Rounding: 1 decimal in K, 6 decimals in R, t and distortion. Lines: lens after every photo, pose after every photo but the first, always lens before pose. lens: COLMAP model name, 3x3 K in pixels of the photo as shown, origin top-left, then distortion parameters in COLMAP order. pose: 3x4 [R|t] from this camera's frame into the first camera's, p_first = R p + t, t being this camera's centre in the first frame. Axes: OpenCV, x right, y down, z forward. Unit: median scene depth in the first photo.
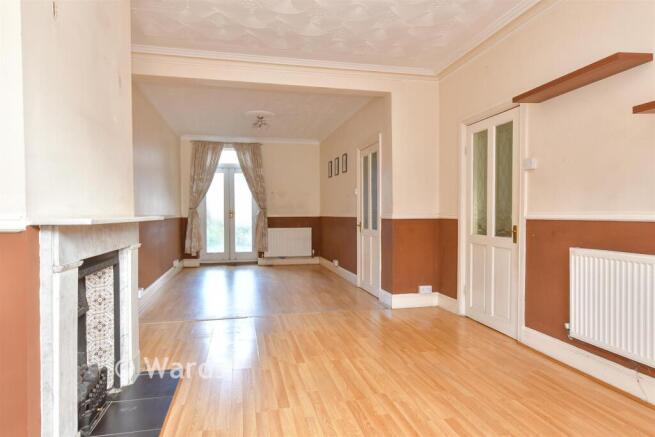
lens RADIAL K [[369.4, 0, 327.5], [0, 369.4, 218.5], [0, 0, 1]] dist [0.001201, 0.000492]
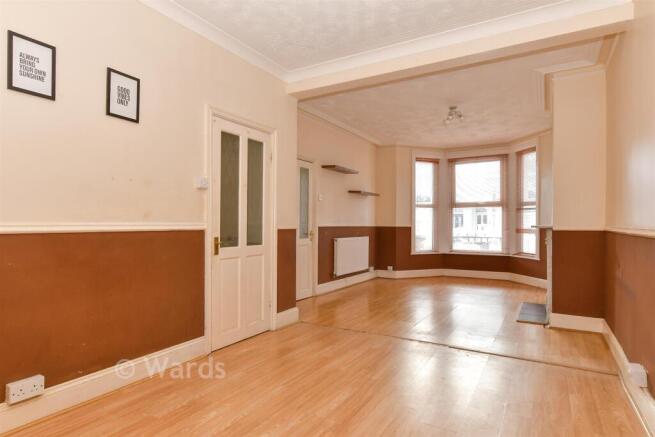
lens RADIAL K [[369.4, 0, 327.5], [0, 369.4, 218.5], [0, 0, 1]] dist [0.001201, 0.000492]
pose [[-0.732459, 0.011509, 0.680714, -0.708628], [0.008287, 0.999934, -0.007990, -0.023576], [-0.680761, -0.000211, -0.732506, 2.160001]]
